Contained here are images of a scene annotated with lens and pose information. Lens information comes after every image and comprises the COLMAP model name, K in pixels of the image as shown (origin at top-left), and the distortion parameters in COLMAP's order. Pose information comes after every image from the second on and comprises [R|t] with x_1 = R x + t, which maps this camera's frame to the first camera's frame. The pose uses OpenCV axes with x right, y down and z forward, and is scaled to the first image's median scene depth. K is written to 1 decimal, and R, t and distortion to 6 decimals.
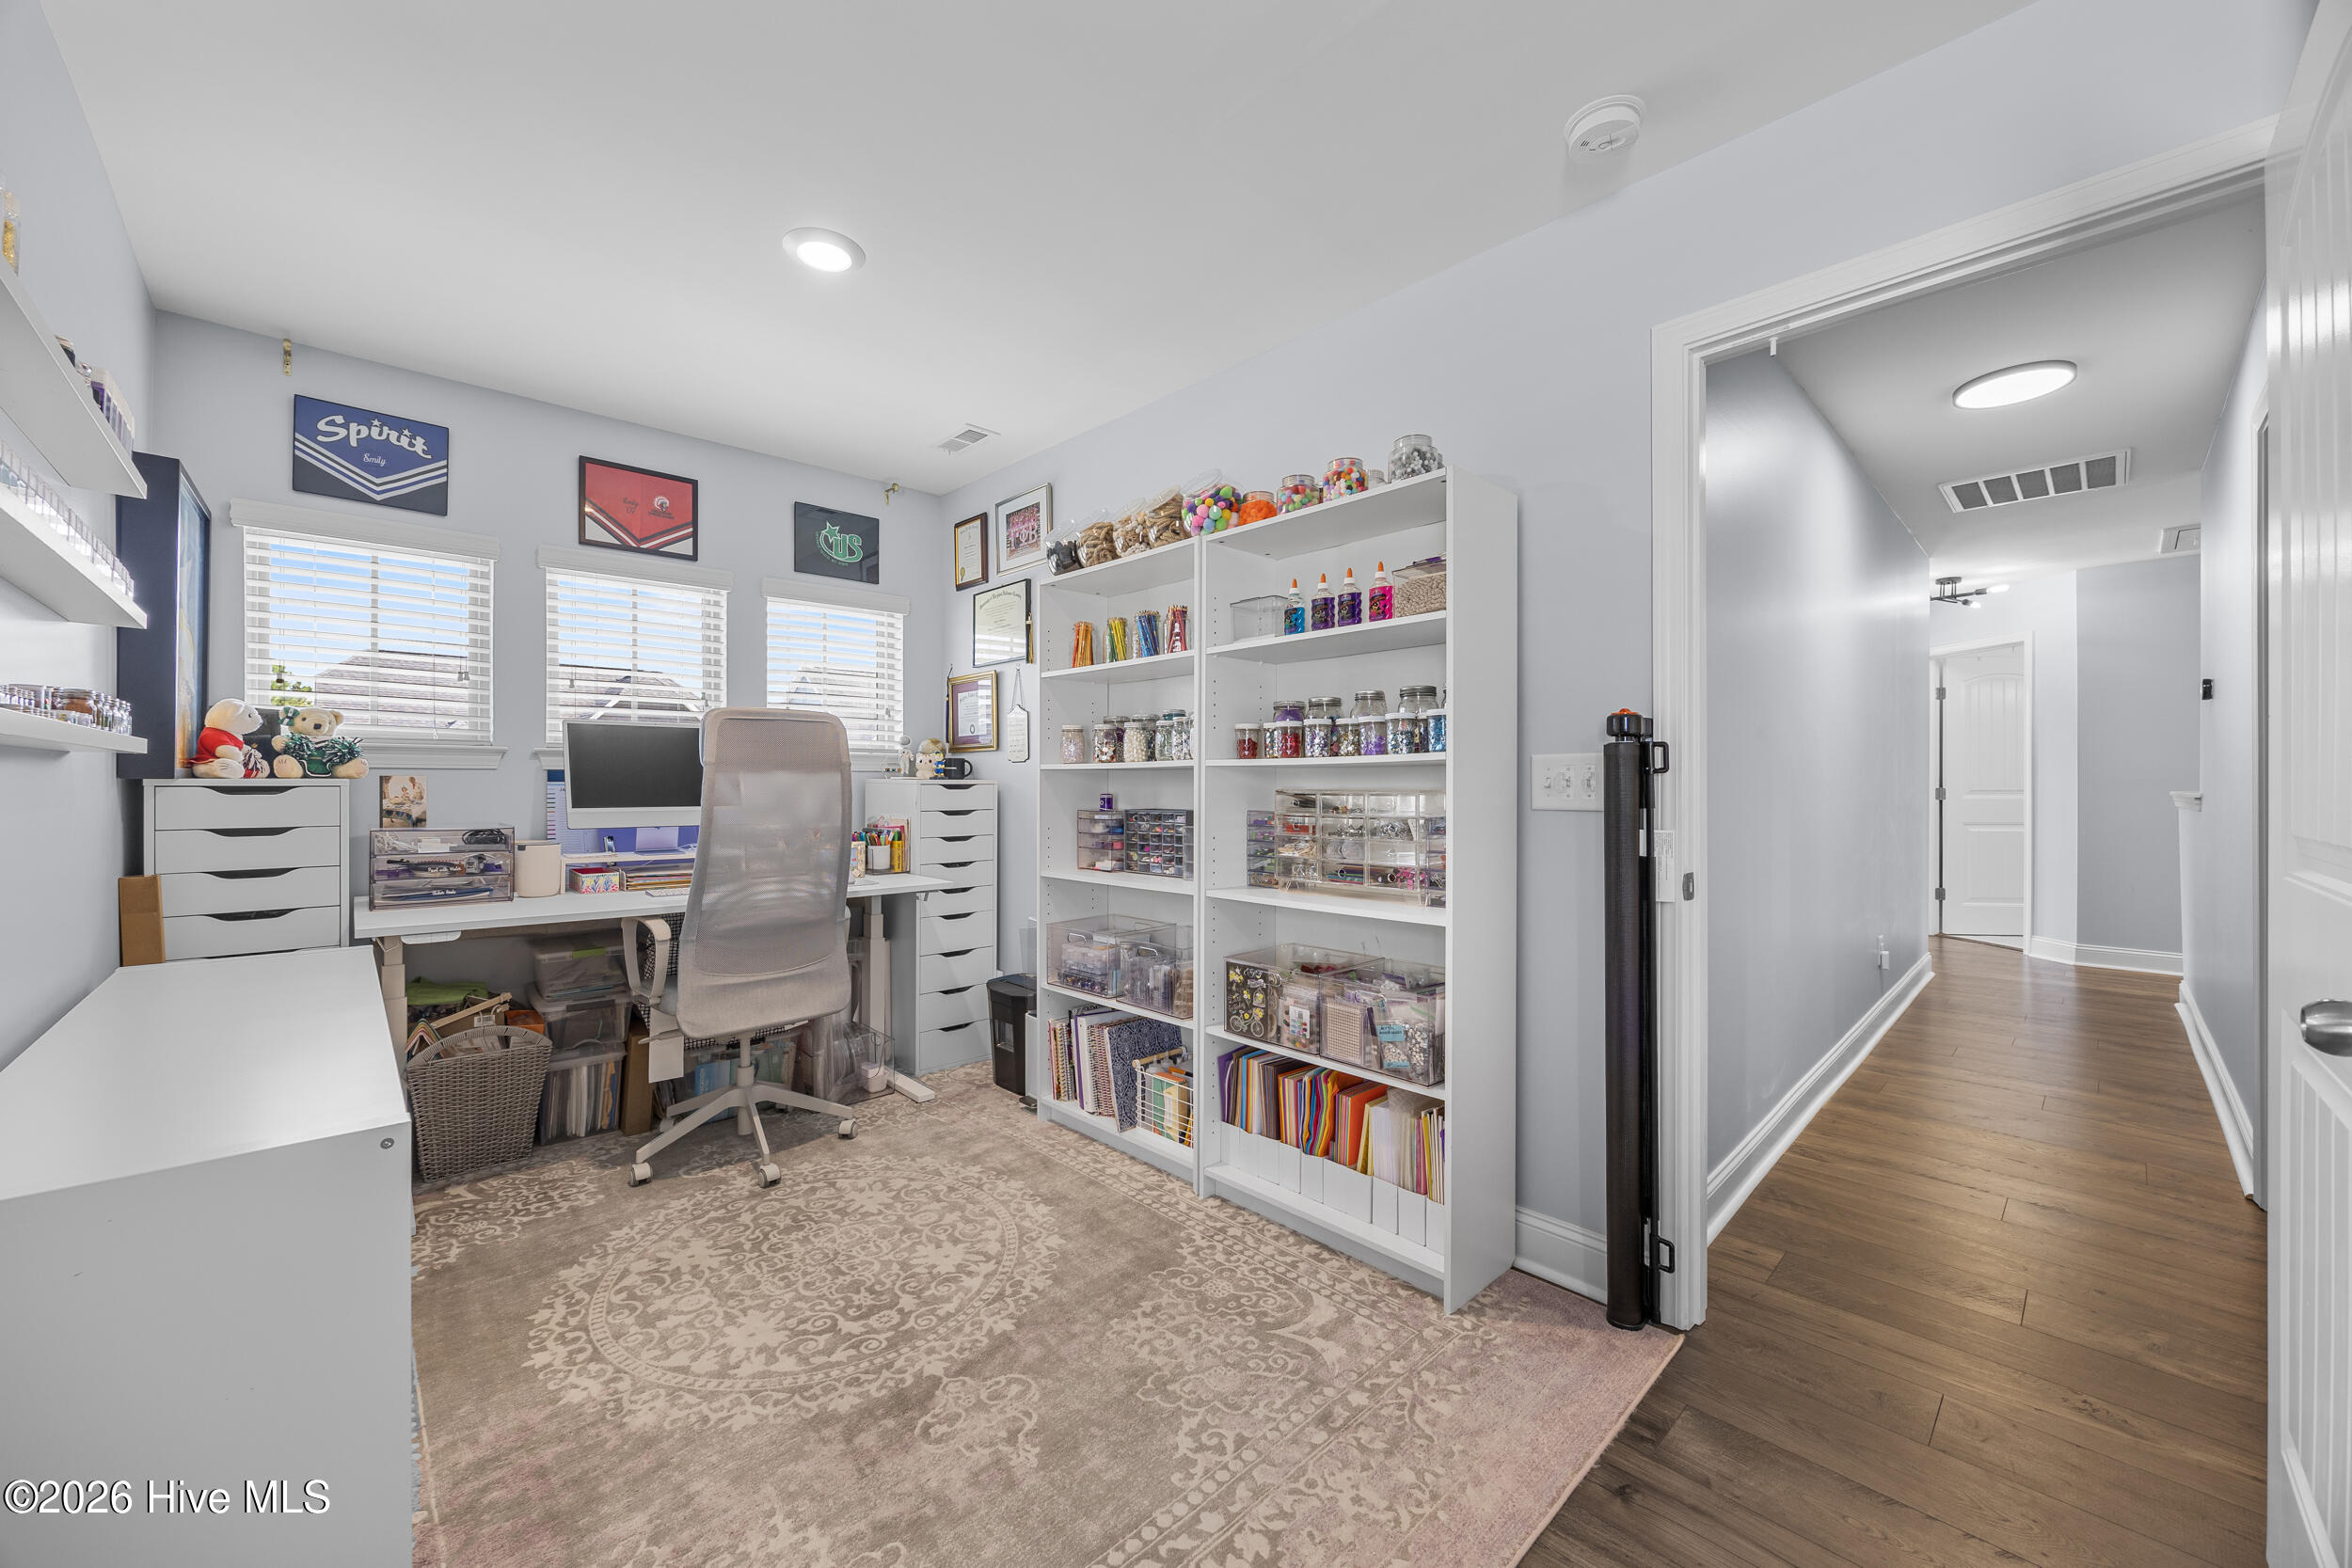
lens RADIAL K [[886.0, 0, 1172.6], [0, 886.0, 775.9], [0, 0, 1]] dist [-0.000045, 0.000075]
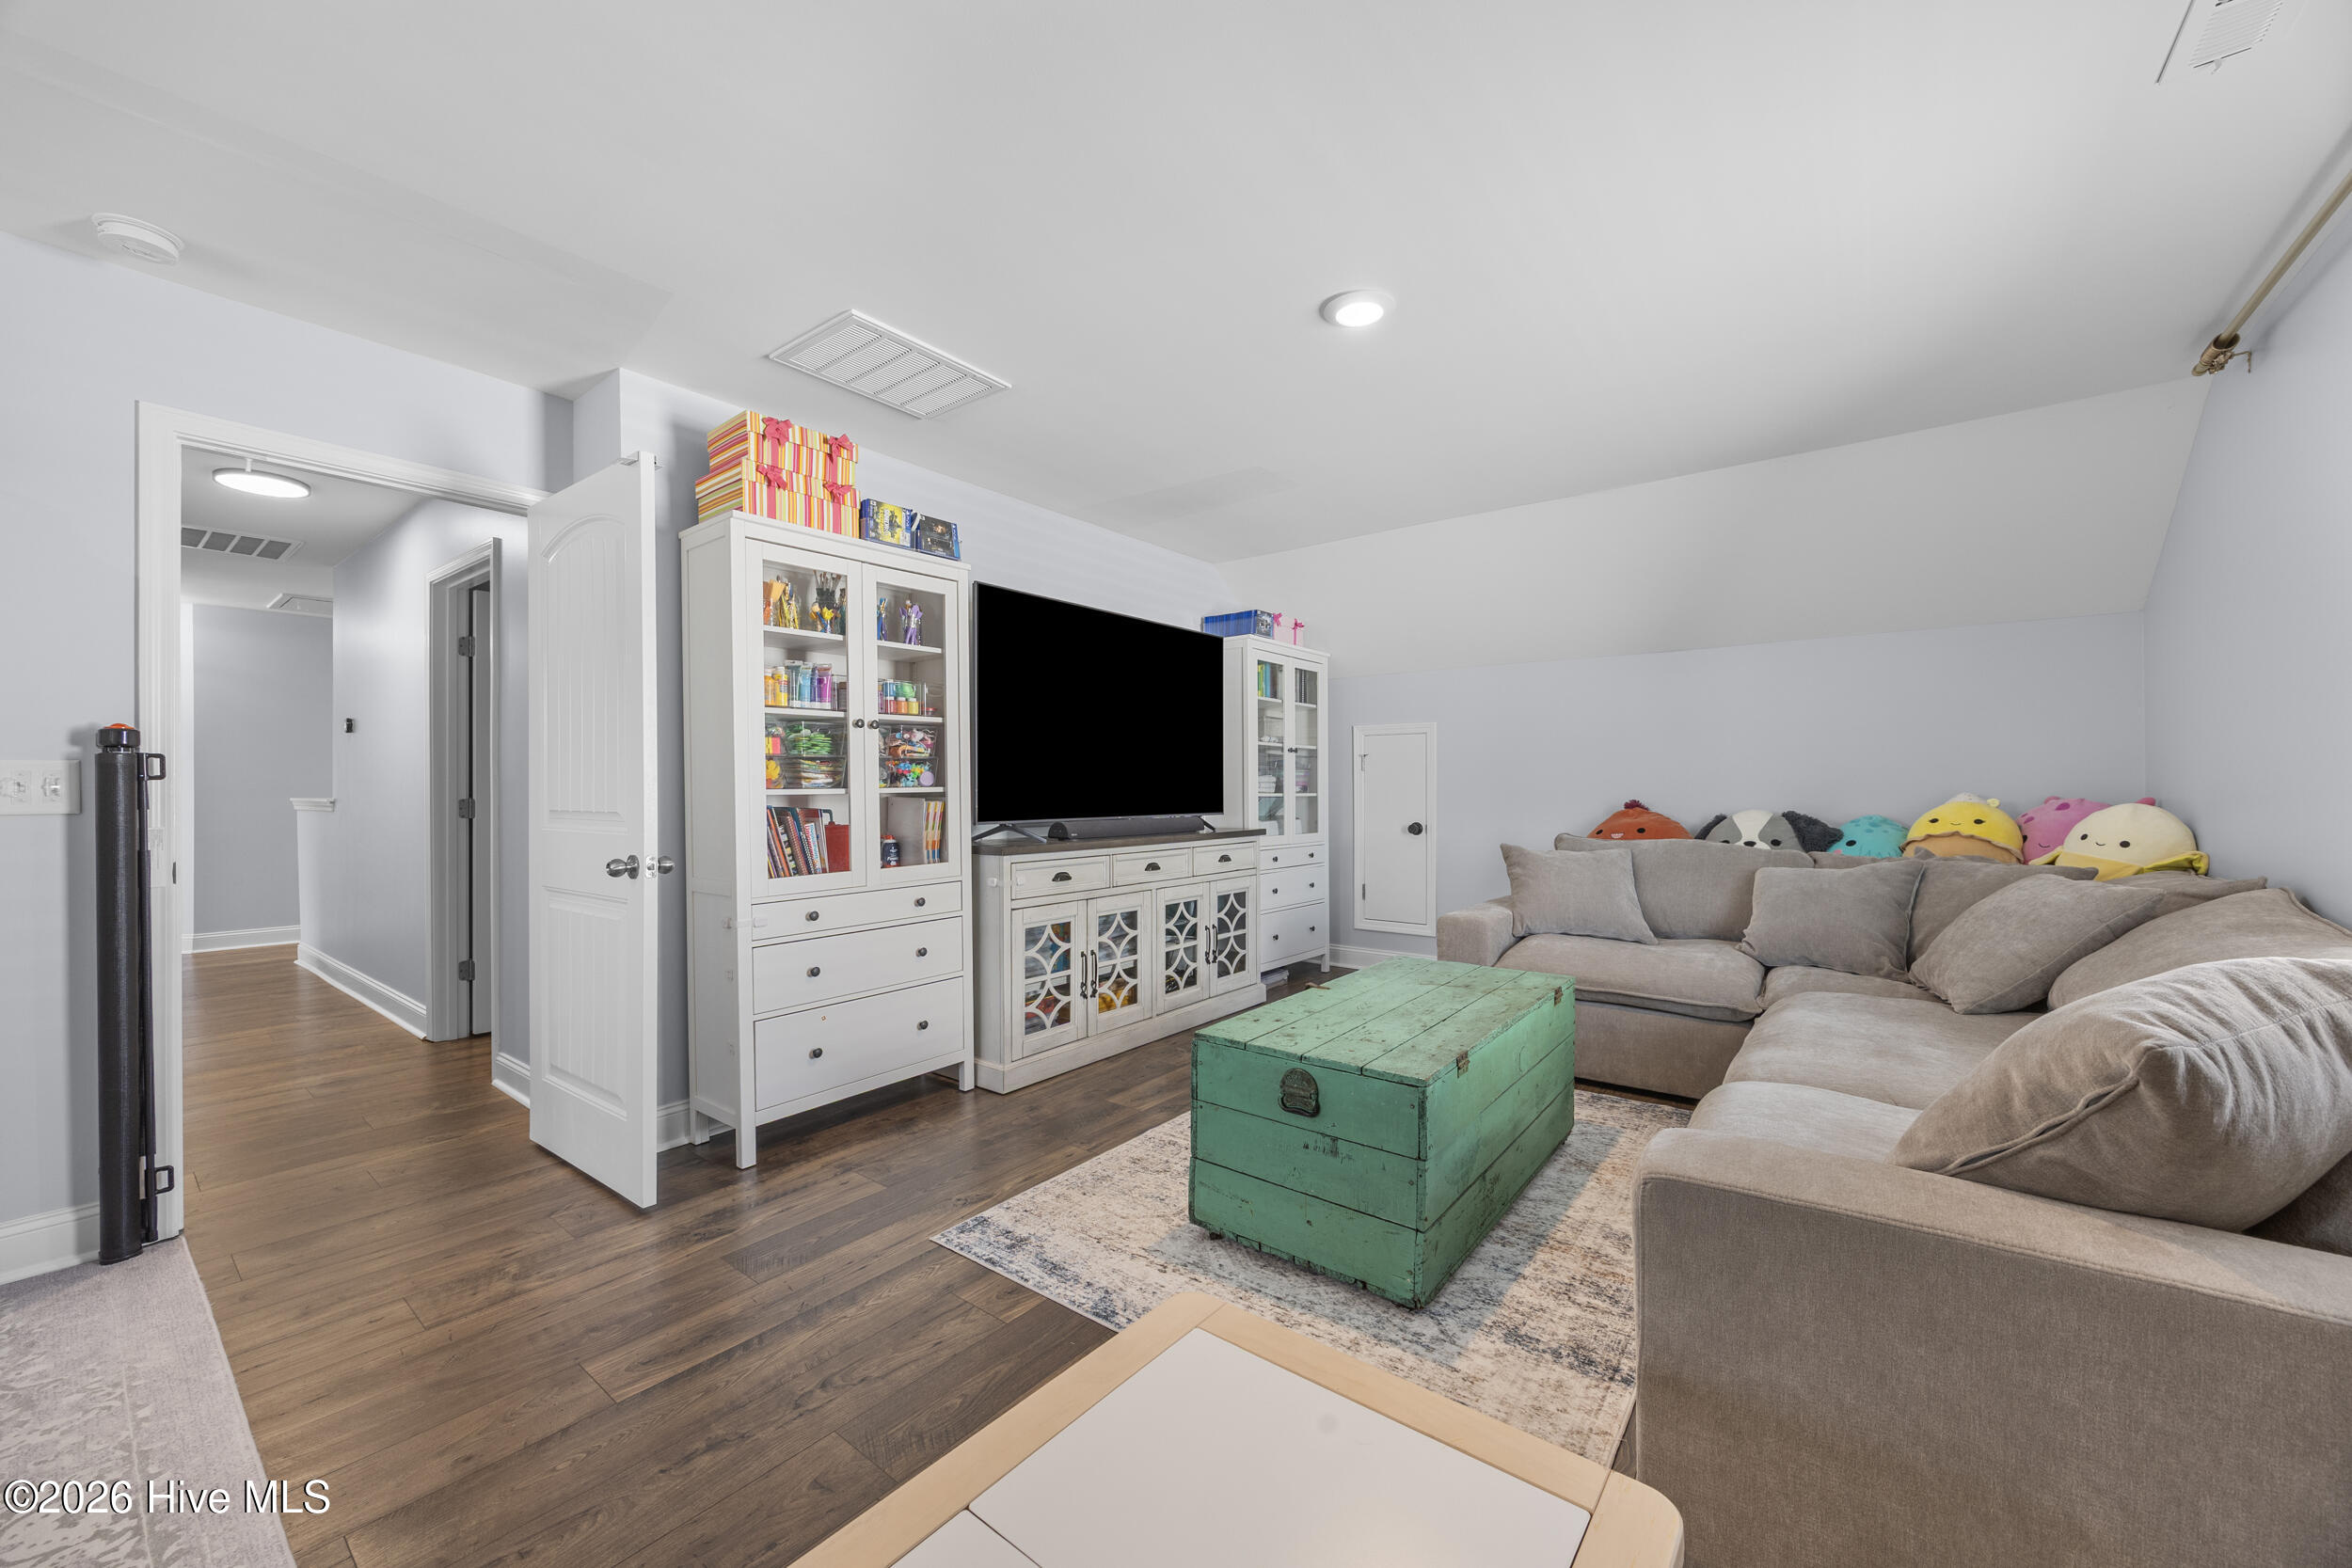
lens RADIAL K [[886.0, 0, 1200.3], [0, 886.0, 783.7], [0, 0, 1]] dist [-0.000045, 0.000075]
pose [[-0.181728, 0.003264, 0.983343, -0.843854], [0.004509, 0.999987, -0.002486, 0.010972], [-0.983338, 0.003982, -0.181741, -0.162625]]
